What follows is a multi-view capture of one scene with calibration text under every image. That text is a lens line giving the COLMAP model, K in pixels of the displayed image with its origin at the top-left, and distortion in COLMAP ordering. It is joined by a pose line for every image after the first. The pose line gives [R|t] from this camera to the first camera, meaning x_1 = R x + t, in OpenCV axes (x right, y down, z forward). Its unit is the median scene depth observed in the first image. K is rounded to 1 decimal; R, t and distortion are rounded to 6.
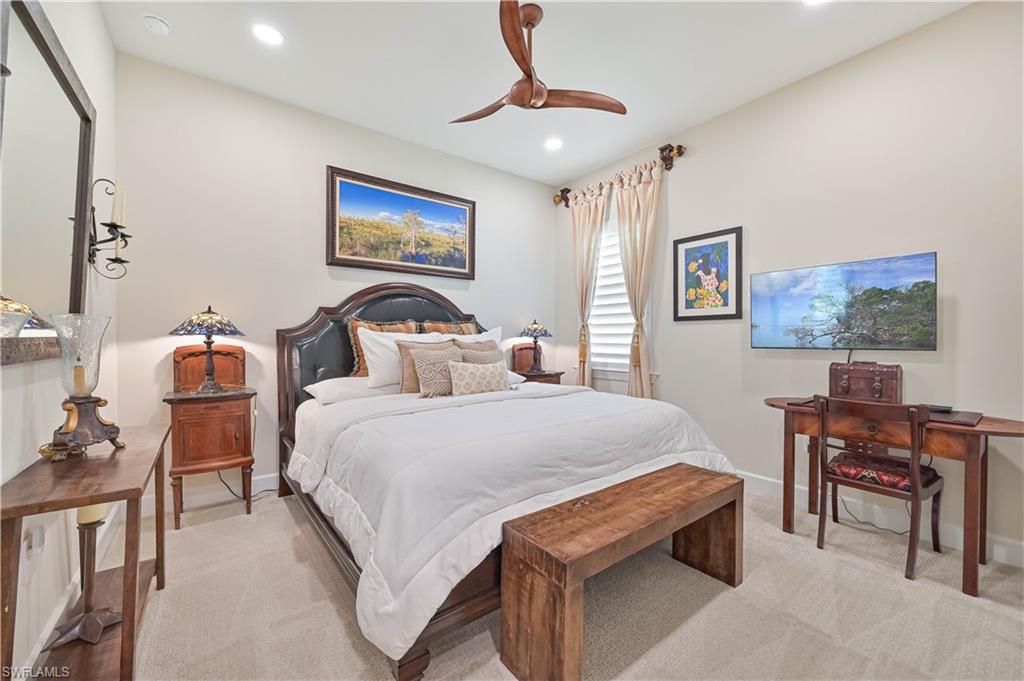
lens RADIAL K [[401.7, 0, 516.6], [0, 401.7, 340.2], [0, 0, 1]] dist [-0.004225, -0.000043]
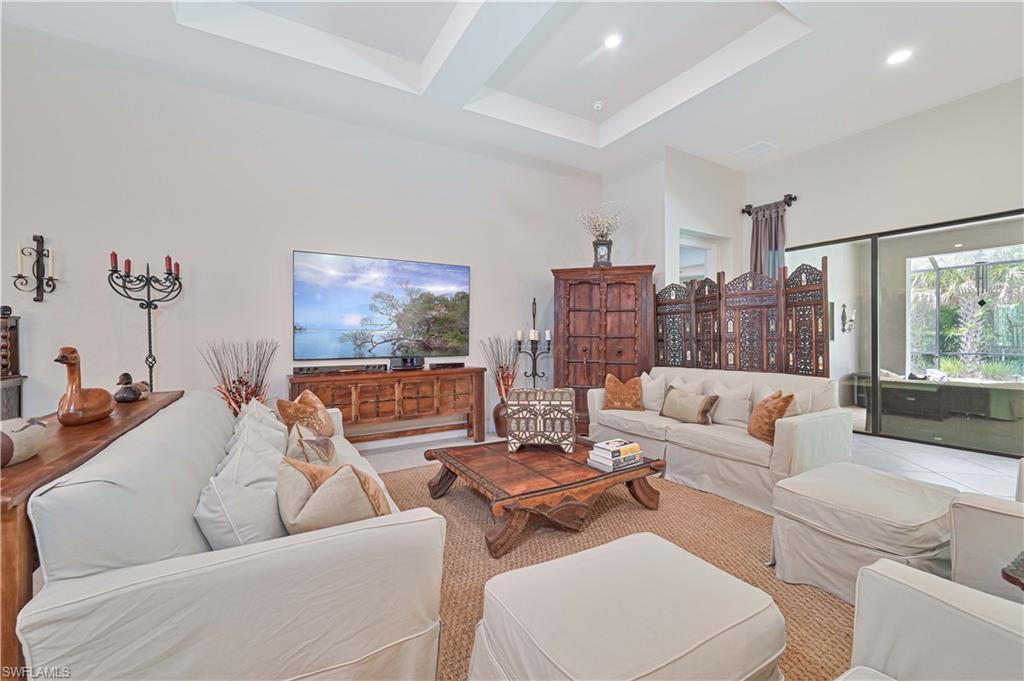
lens RADIAL K [[425.6, 0, 516.3], [0, 425.6, 337.3], [0, 0, 1]] dist [0.003266, 0.000594]
pose [[0.121837, 0.004814, 0.992538, -0.086041], [0.007080, 0.999959, -0.005719, -0.015731], [-0.992525, 0.007724, 0.121798, 0.629574]]
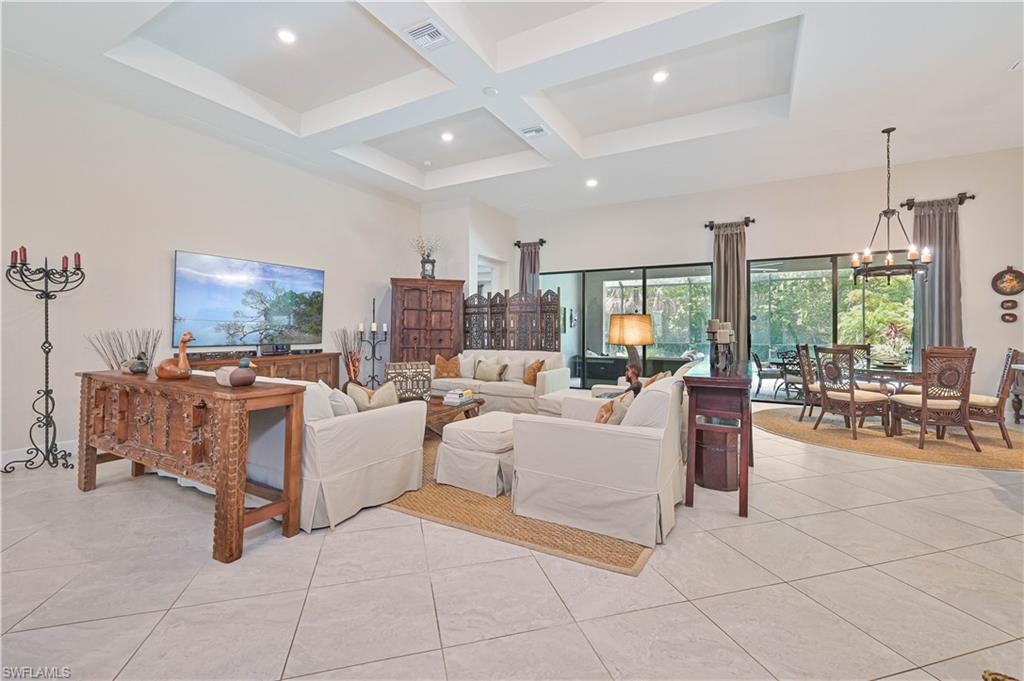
lens RADIAL K [[425.6, 0, 510.5], [0, 425.6, 333.1], [0, 0, 1]] dist [0.003266, 0.000594]
pose [[-0.374262, -0.002607, 0.927319, -0.455973], [0.000170, 0.999996, 0.002880, -0.012414], [-0.927323, 0.001236, -0.374260, 0.822389]]
